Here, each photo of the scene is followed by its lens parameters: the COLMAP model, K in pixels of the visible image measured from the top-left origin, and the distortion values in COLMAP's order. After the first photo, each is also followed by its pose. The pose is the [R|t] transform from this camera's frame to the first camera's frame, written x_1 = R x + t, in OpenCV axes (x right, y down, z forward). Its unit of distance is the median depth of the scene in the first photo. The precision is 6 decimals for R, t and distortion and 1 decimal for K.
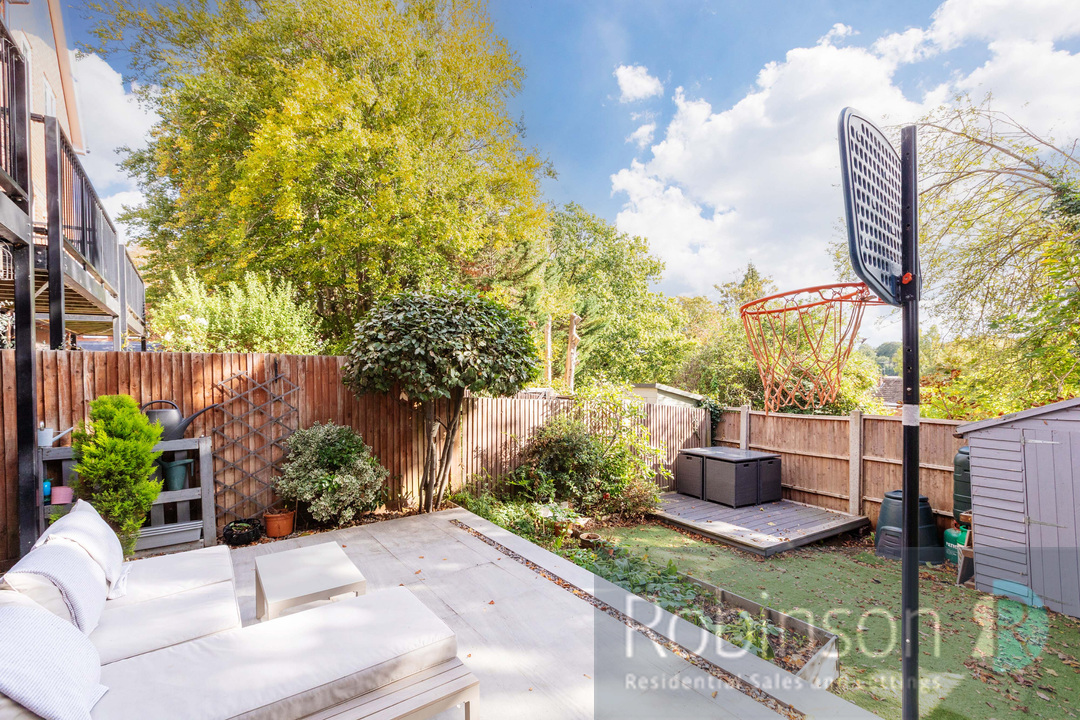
lens RADIAL K [[478.0, 0, 529.4], [0, 478.0, 368.8], [0, 0, 1]] dist [0.000741, -0.000620]
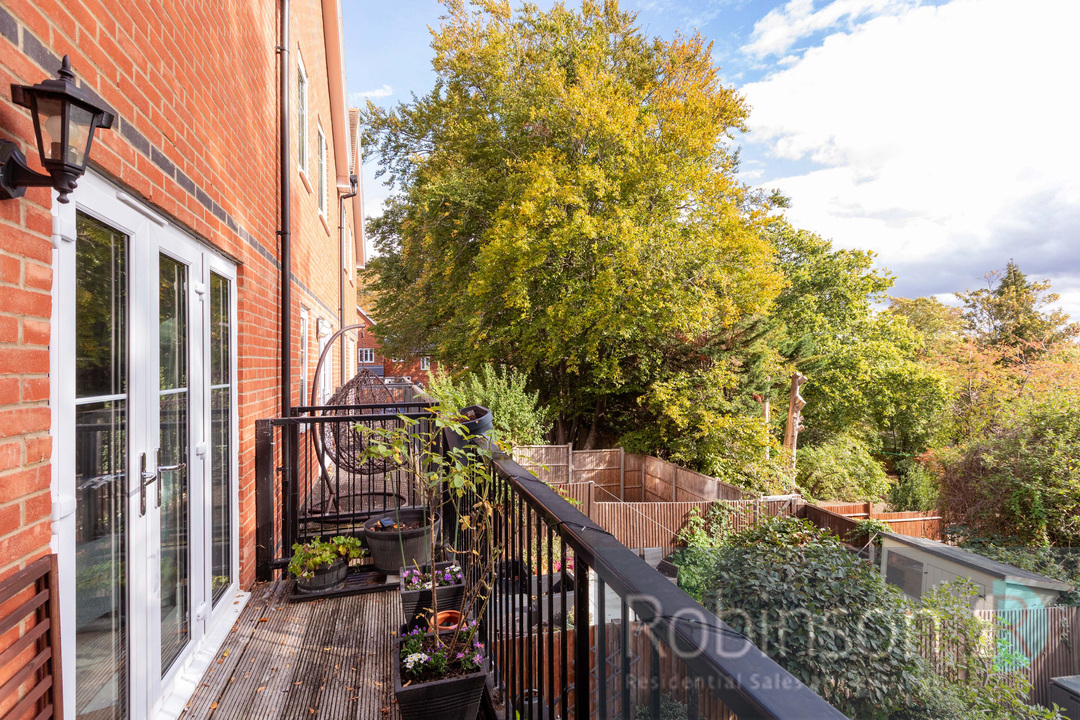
lens RADIAL K [[478.0, 0, 537.5], [0, 478.0, 367.5], [0, 0, 1]] dist [0.000741, -0.000620]
pose [[0.950662, 0.015120, -0.309859, -0.218708], [-0.011396, 0.999839, 0.013827, -0.317162], [0.310019, -0.009614, 0.950682, 0.025328]]
